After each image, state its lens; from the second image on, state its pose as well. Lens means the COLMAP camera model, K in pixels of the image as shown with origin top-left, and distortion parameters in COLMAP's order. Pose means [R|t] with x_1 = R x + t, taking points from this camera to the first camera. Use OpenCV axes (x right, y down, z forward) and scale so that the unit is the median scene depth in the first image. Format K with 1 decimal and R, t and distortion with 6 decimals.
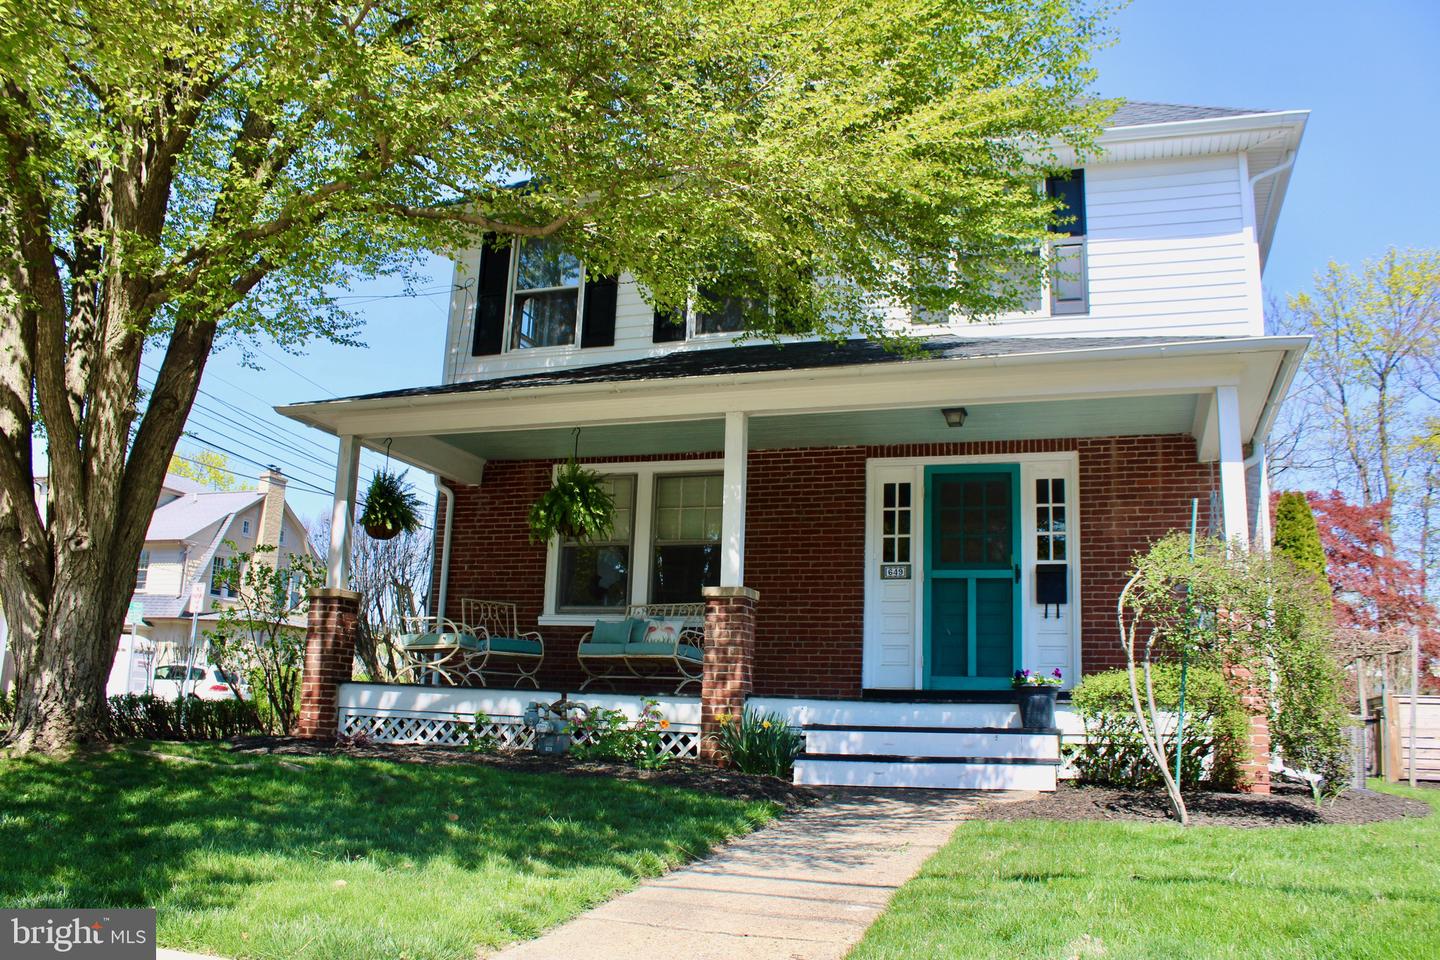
lens RADIAL K [[1214.8, 0, 714.1], [0, 1214.8, 480.6], [0, 0, 1]] dist [-0.120387, 0.042995]
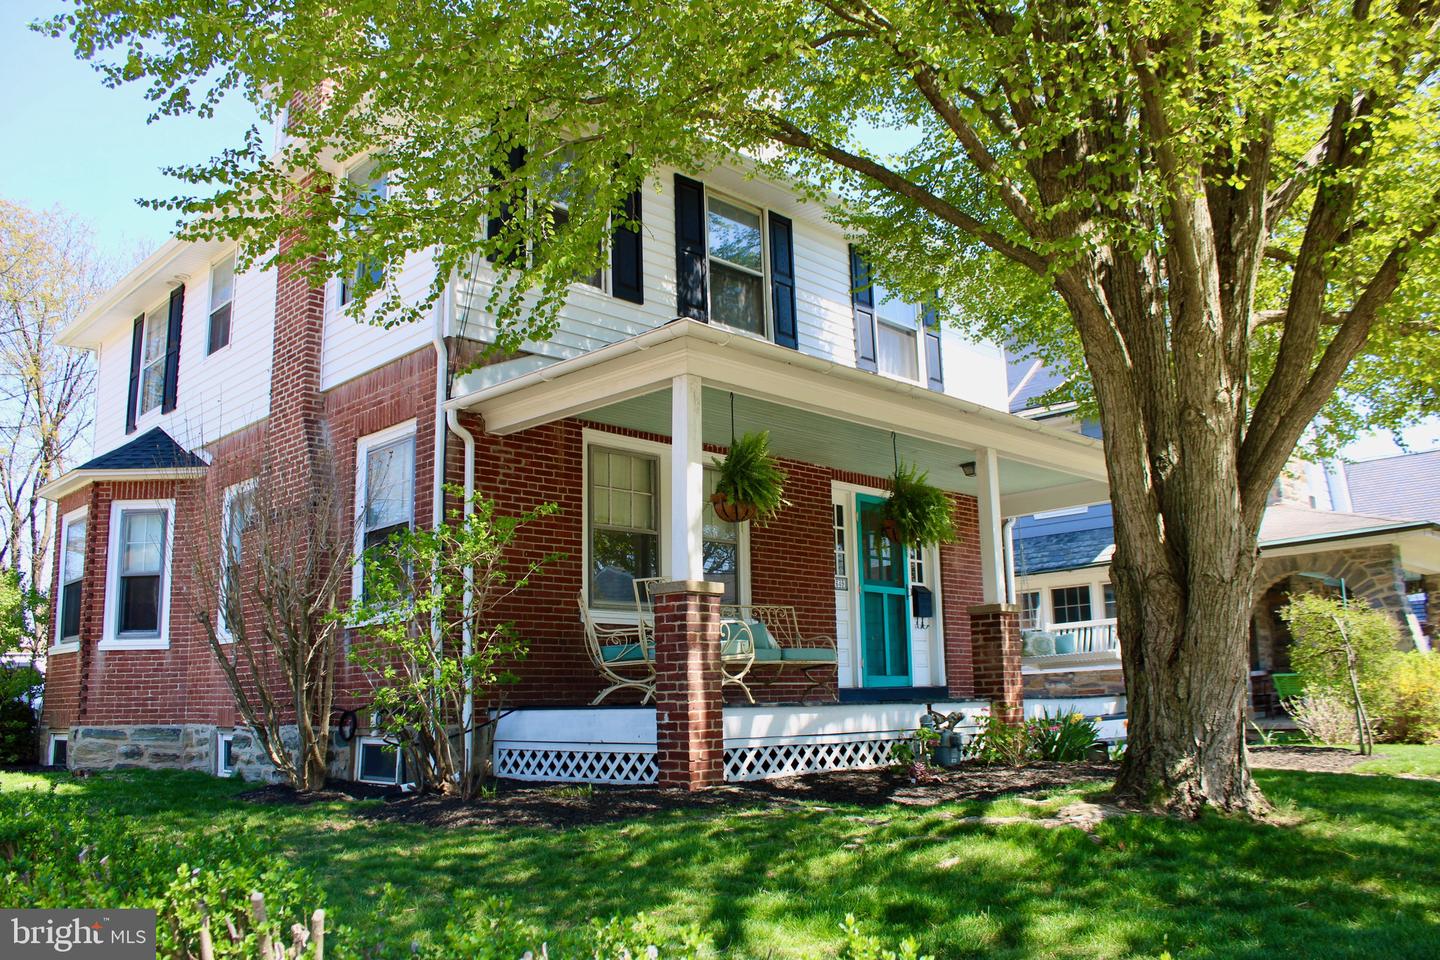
lens RADIAL K [[1214.8, 0, 719.9], [0, 1214.8, 477.4], [0, 0, 1]] dist [-0.120387, 0.042995]
pose [[0.440818, 0.123495, 0.889060, -0.949430], [-0.143491, 0.987447, -0.066015, 0.070874], [-0.886053, -0.098472, 0.453005, 0.628483]]
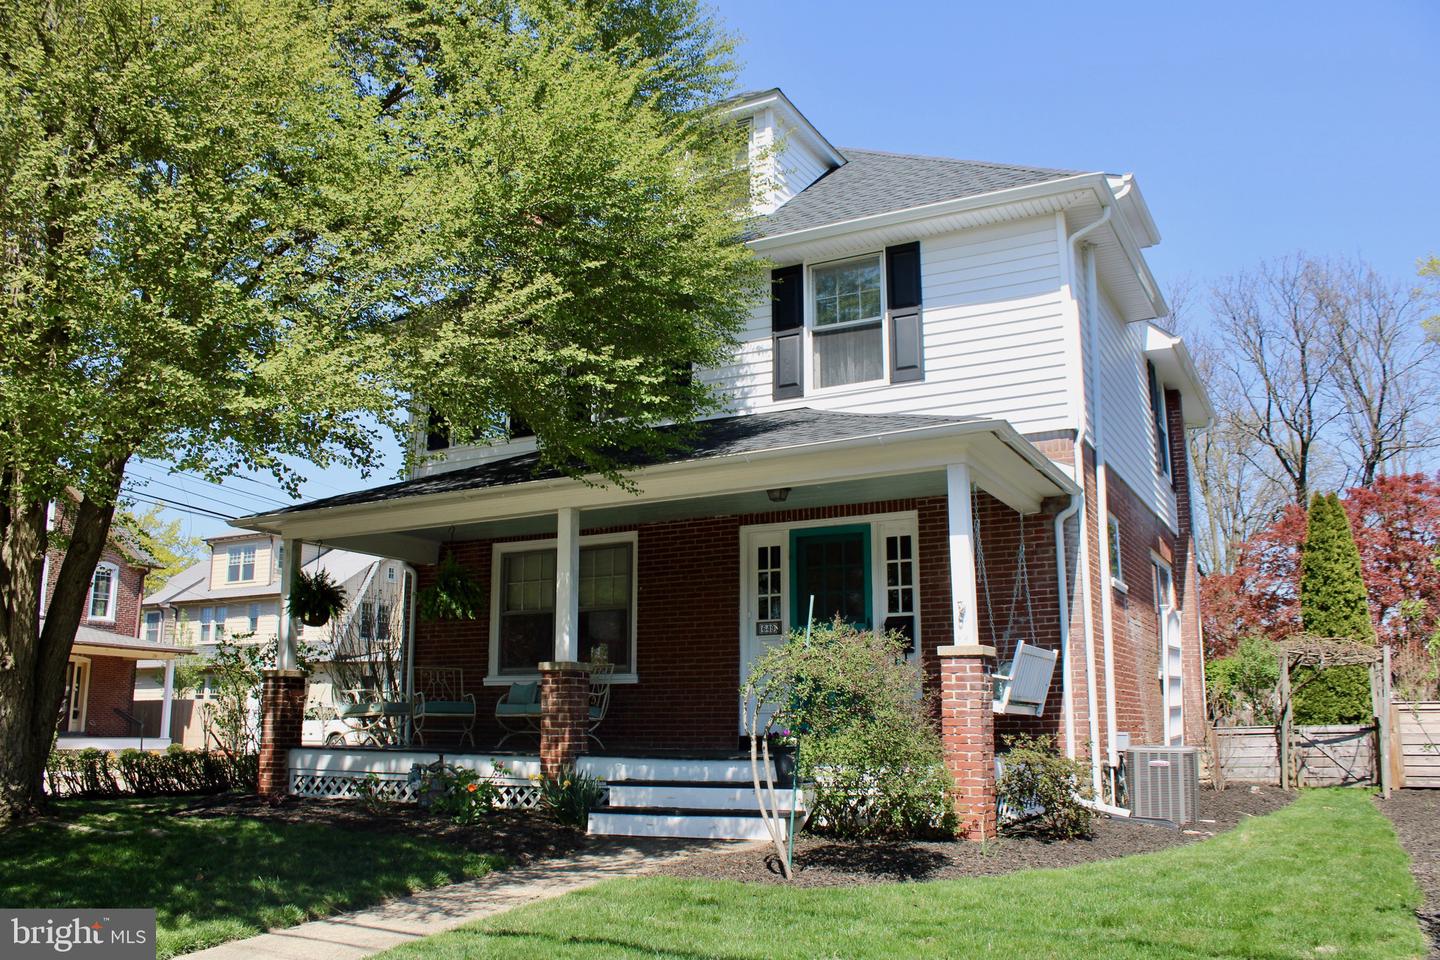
lens RADIAL K [[1214.8, 0, 726.1], [0, 1214.8, 484.6], [0, 0, 1]] dist [-0.120387, 0.042995]
pose [[0.983657, -0.071277, -0.165344, 0.317250], [0.071713, 0.997420, -0.003339, -0.056387], [0.165155, -0.008573, 0.986230, -0.097800]]
